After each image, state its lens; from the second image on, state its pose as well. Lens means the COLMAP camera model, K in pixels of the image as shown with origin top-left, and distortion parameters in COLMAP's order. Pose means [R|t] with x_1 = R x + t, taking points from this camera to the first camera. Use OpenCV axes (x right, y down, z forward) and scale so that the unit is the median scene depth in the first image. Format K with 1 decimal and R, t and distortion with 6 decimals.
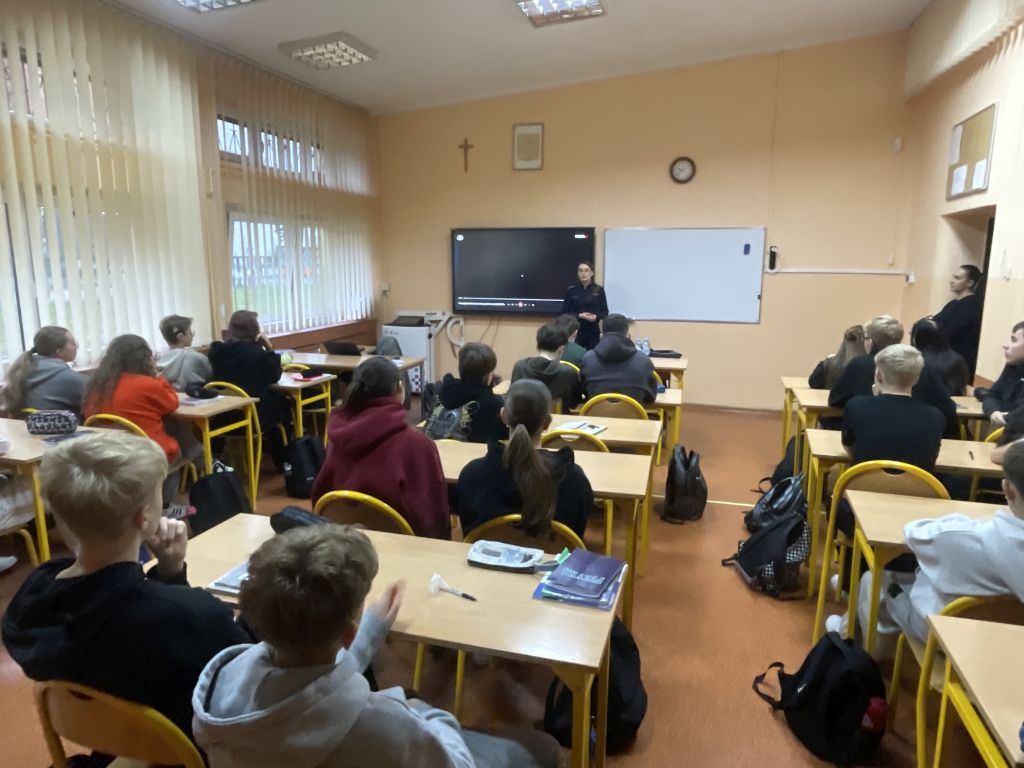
lens RADIAL K [[659.6, 0, 512.0], [0, 659.6, 384.0], [0, 0, 1]] dist [0.007162, 0.001370]
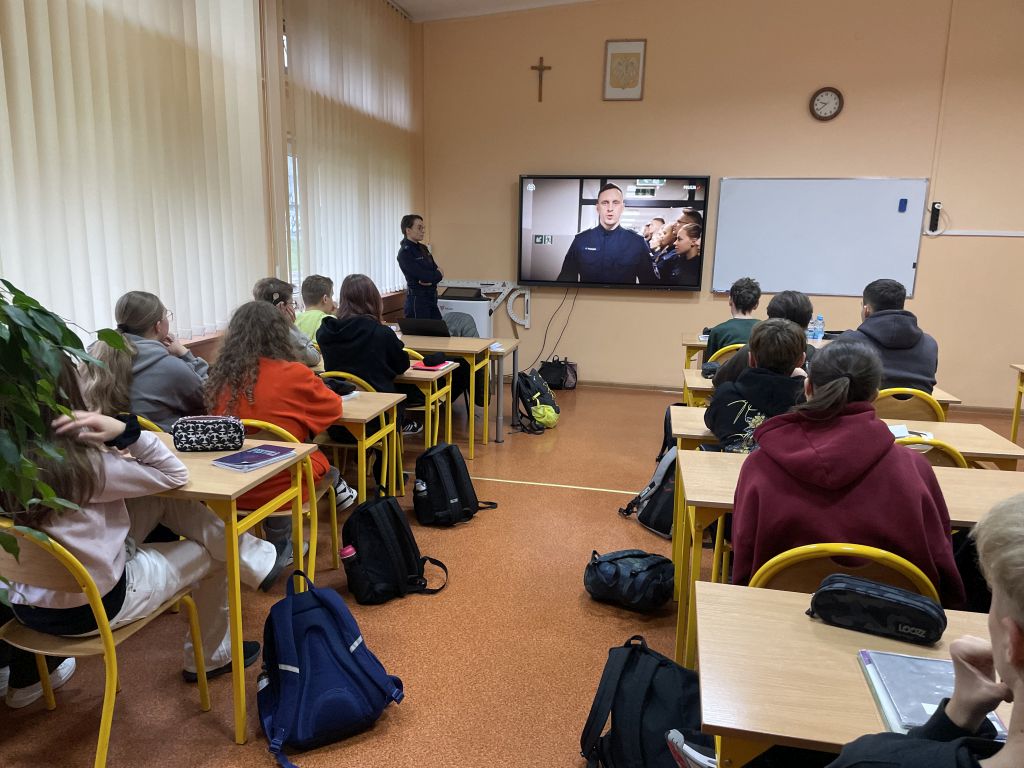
lens RADIAL K [[781.6, 0, 512.0], [0, 781.6, 384.0], [0, 0, 1]] dist [0.074889, -0.002999]
pose [[0.996047, -0.000440, 0.088822, -0.201057], [-0.000956, 0.999877, 0.015675, -0.002443], [-0.088818, -0.015698, 0.995924, 0.075345]]
